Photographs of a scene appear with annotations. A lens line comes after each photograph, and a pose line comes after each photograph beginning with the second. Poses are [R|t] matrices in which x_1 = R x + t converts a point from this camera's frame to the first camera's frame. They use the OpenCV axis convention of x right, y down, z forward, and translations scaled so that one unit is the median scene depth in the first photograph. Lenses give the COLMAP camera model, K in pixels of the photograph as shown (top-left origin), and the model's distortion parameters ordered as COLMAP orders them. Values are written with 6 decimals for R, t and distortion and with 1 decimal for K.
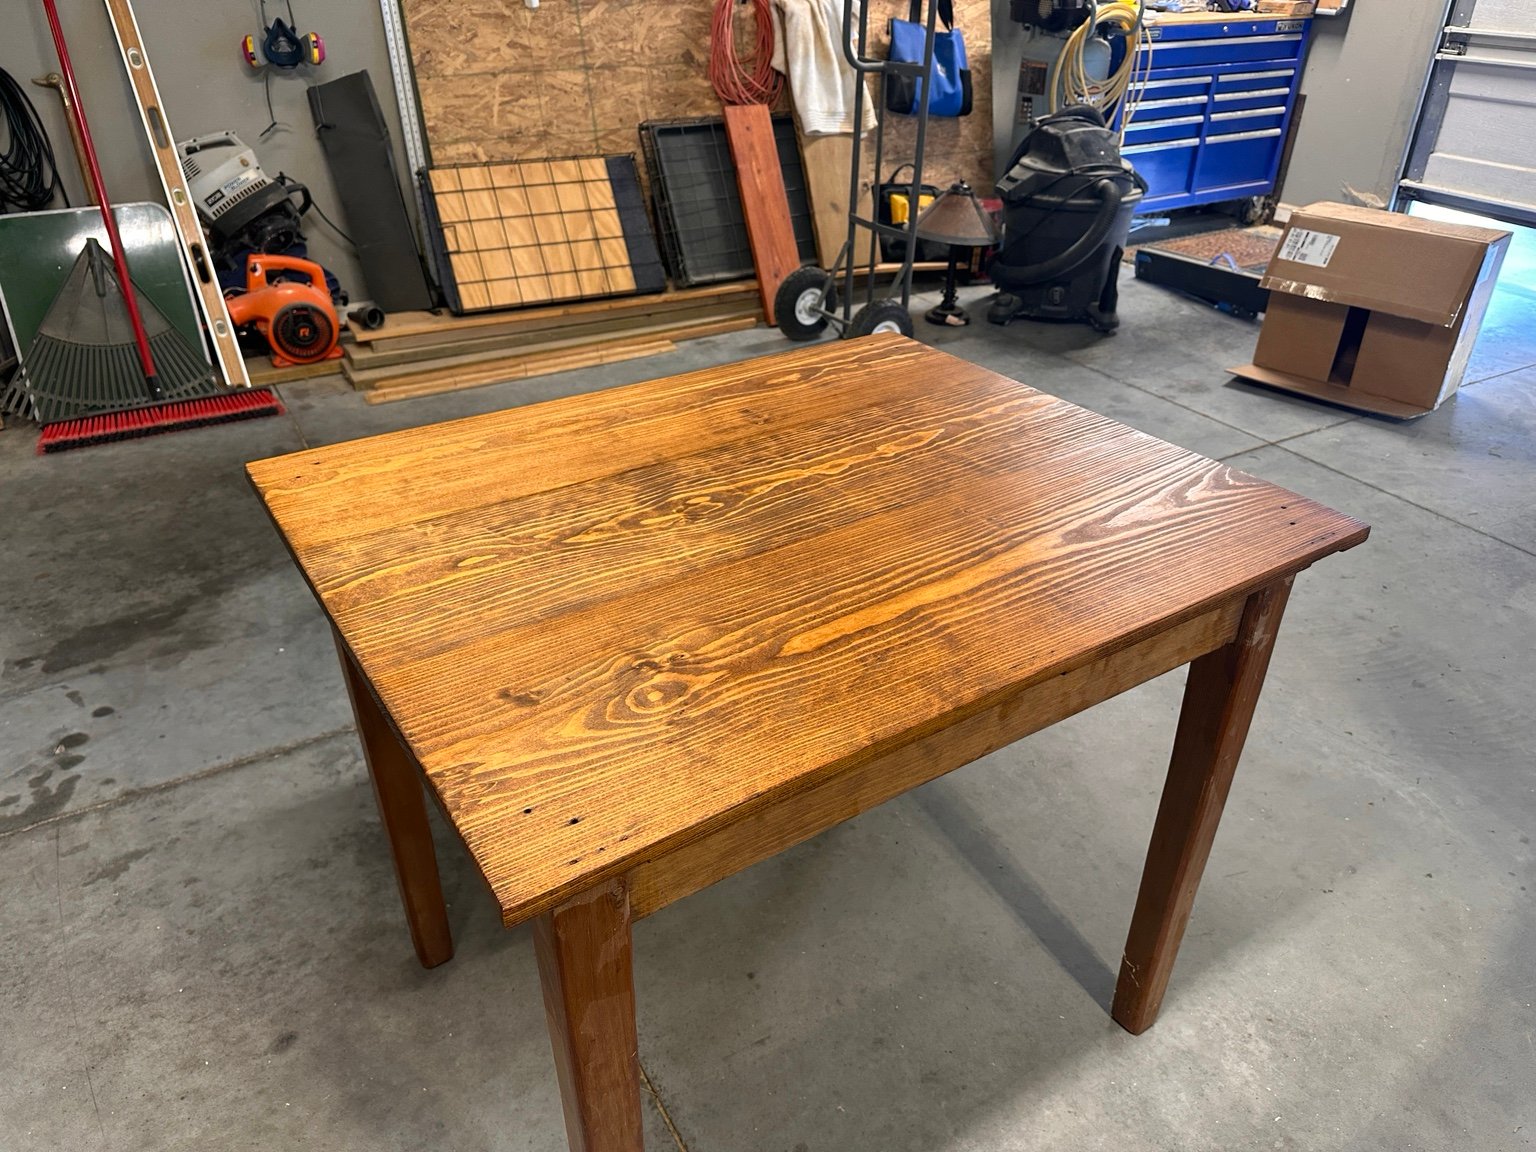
lens RADIAL K [[1073.6, 0, 768.0], [0, 1073.6, 576.0], [0, 0, 1]] dist [0.117972, -0.152476]
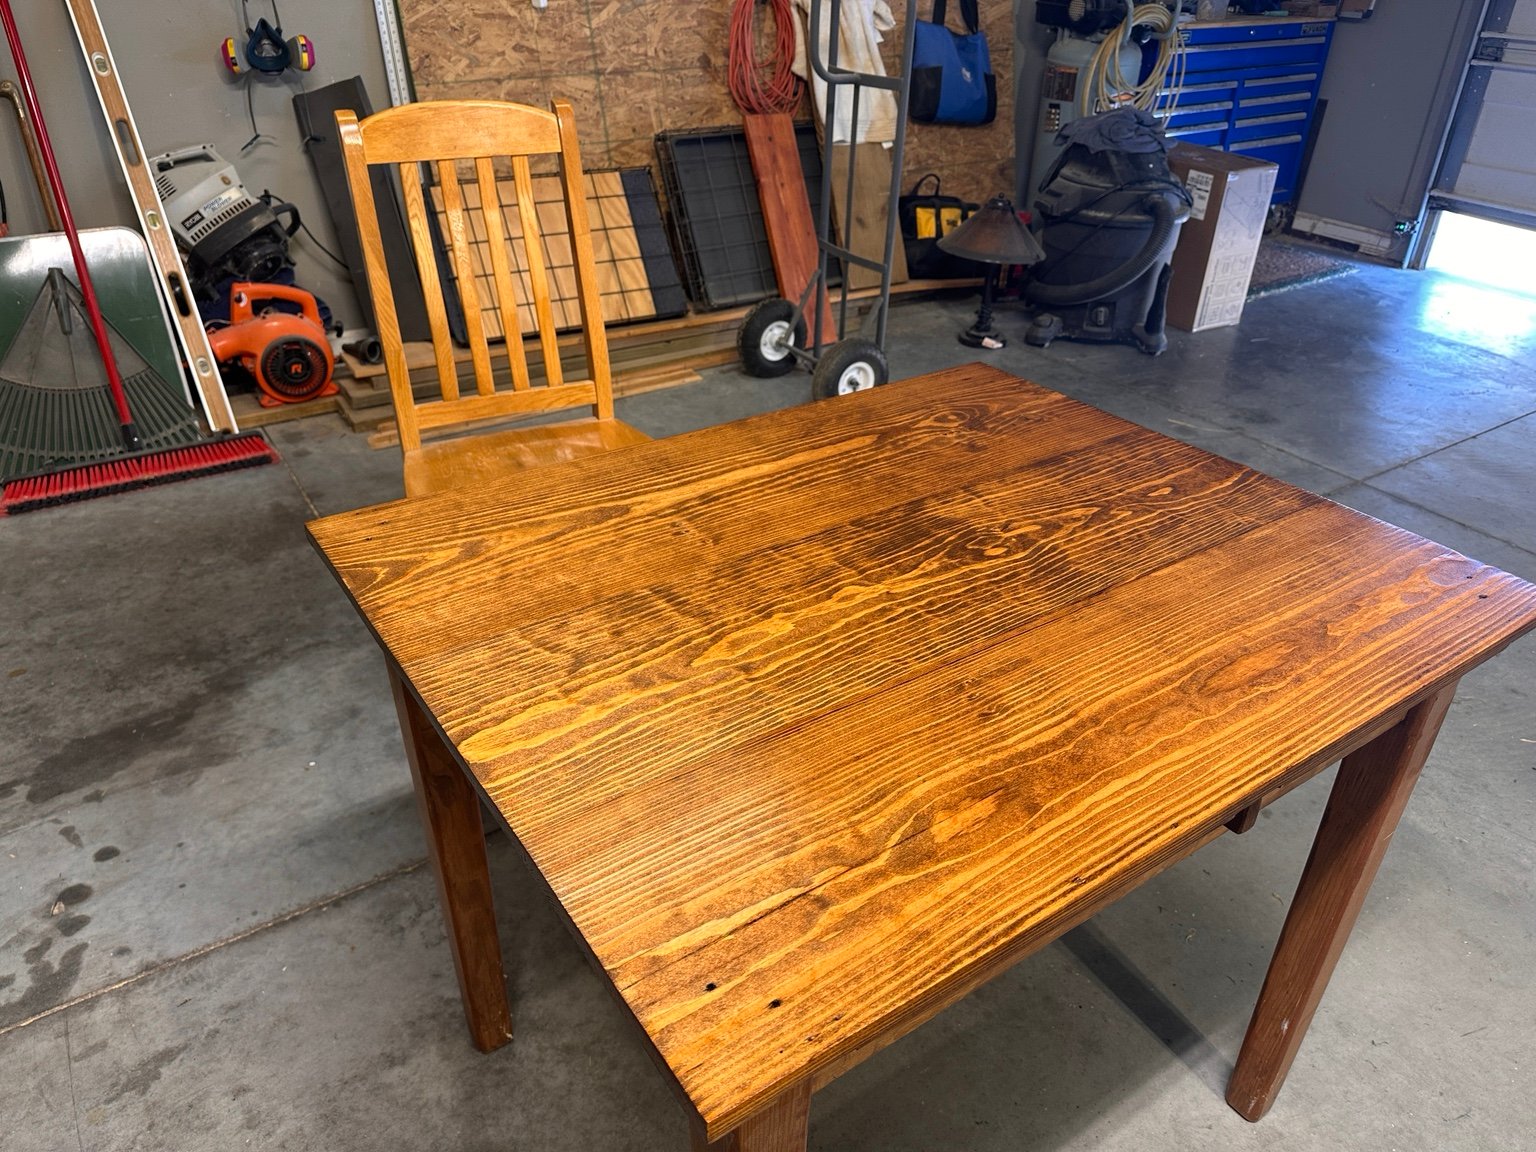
lens RADIAL K [[1073.6, 0, 768.0], [0, 1073.6, 576.0], [0, 0, 1]] dist [0.117972, -0.152476]
pose [[-0.999597, -0.013048, -0.025209, 0.152461], [-0.028370, 0.489032, 0.871805, -0.860619], [0.000953, 0.872169, -0.489205, 1.473014]]
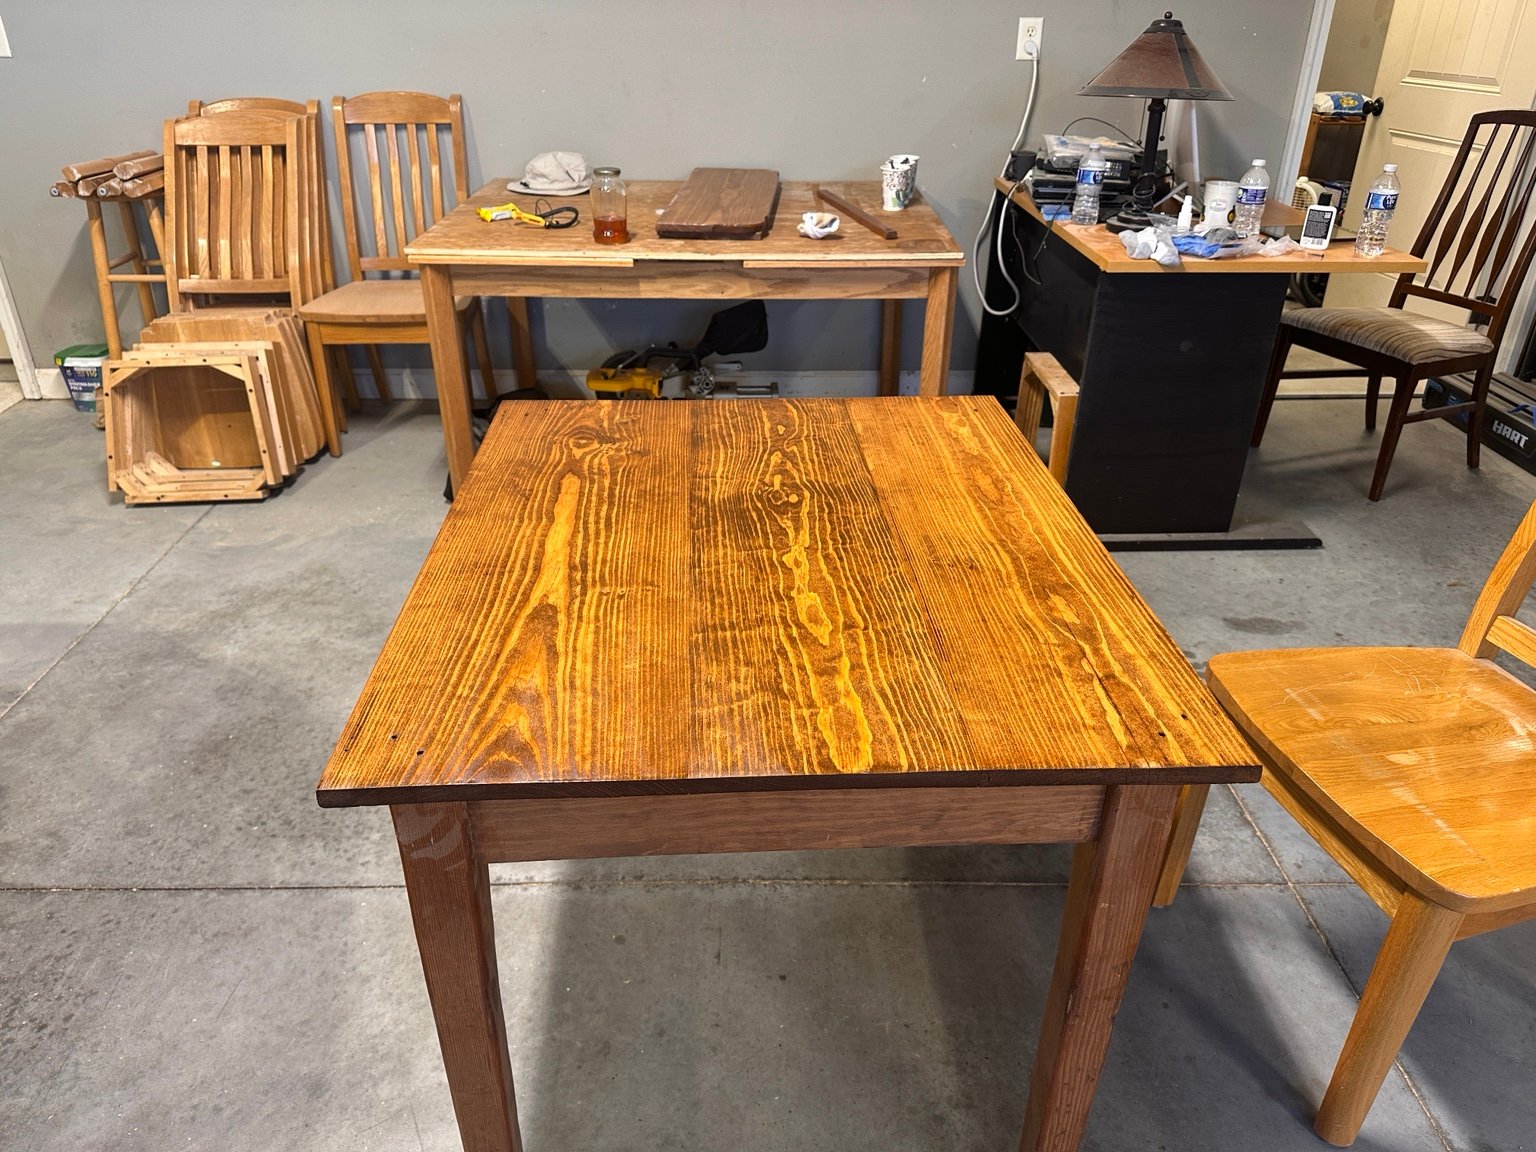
lens RADIAL K [[1073.6, 0, 768.0], [0, 1073.6, 576.0], [0, 0, 1]] dist [0.117972, -0.152476]
pose [[-0.504132, 0.399678, -0.765577, 0.891914], [-0.448303, 0.636571, 0.627536, -0.748585], [0.738157, 0.659571, -0.141739, 1.206777]]
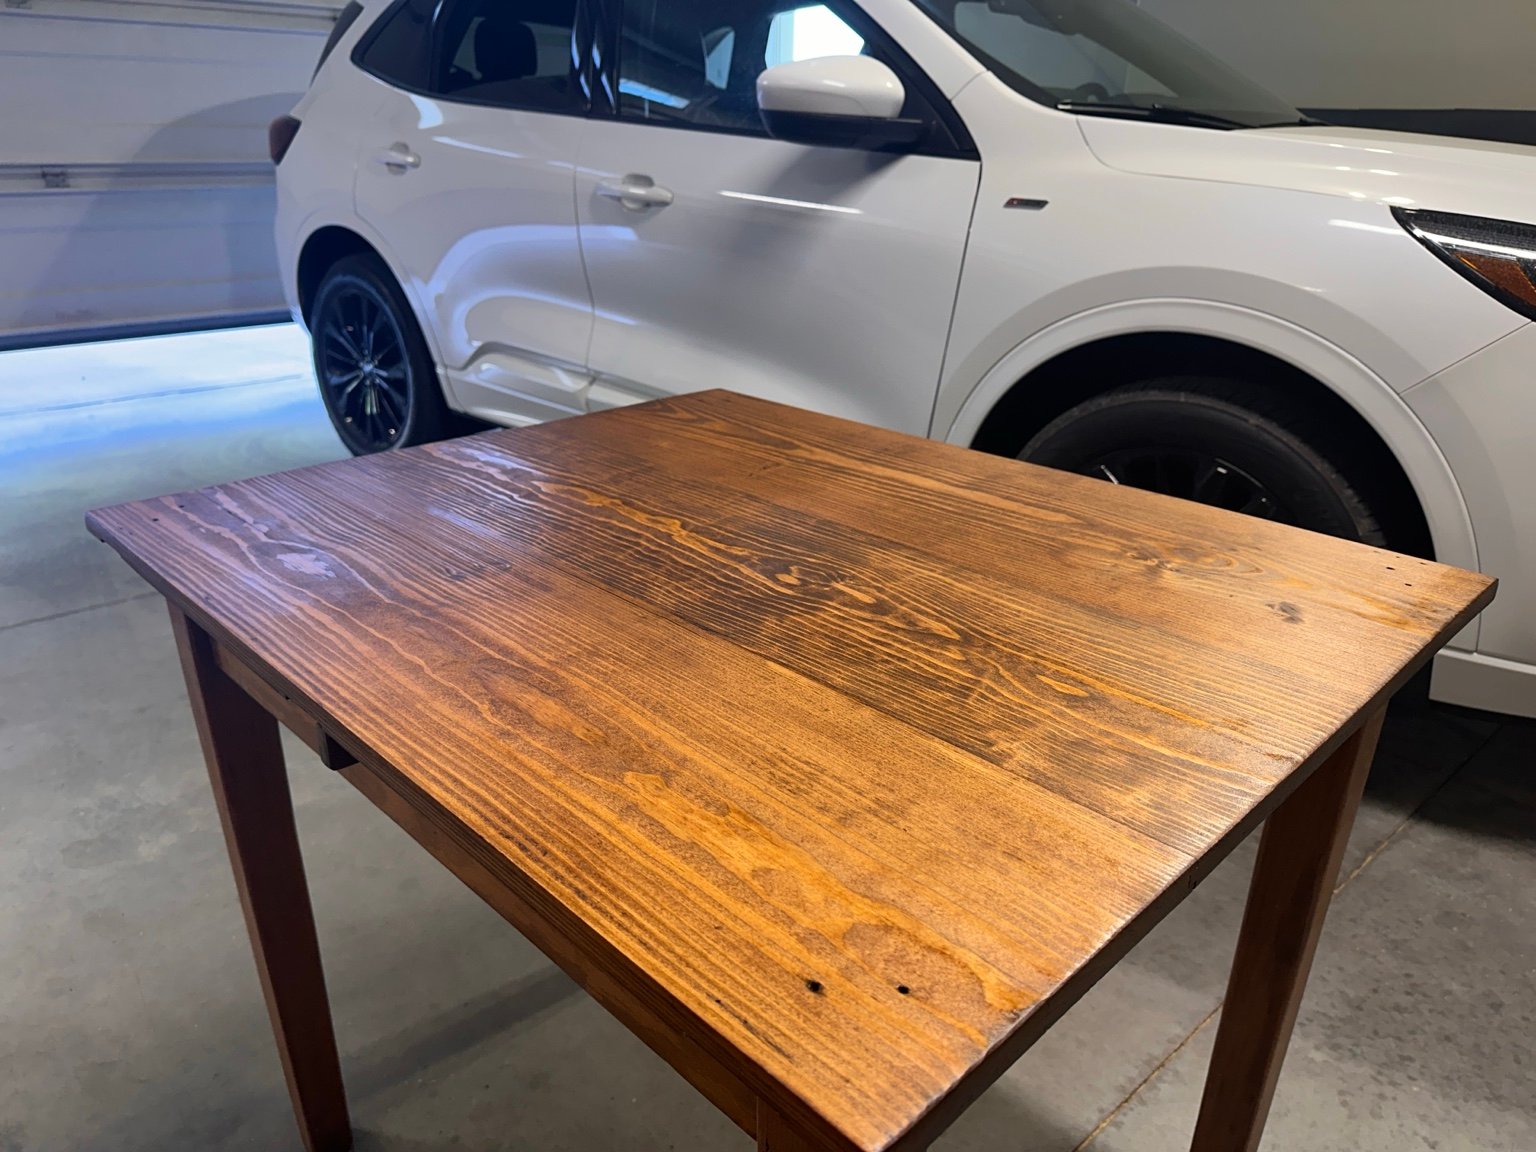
lens RADIAL K [[1073.6, 0, 768.0], [0, 1073.6, 576.0], [0, 0, 1]] dist [0.117972, -0.152476]
pose [[-0.189513, -0.381420, 0.904767, -0.730881], [0.487048, 0.763592, 0.423923, -0.392731], [-0.852566, 0.521004, 0.041059, 0.983364]]
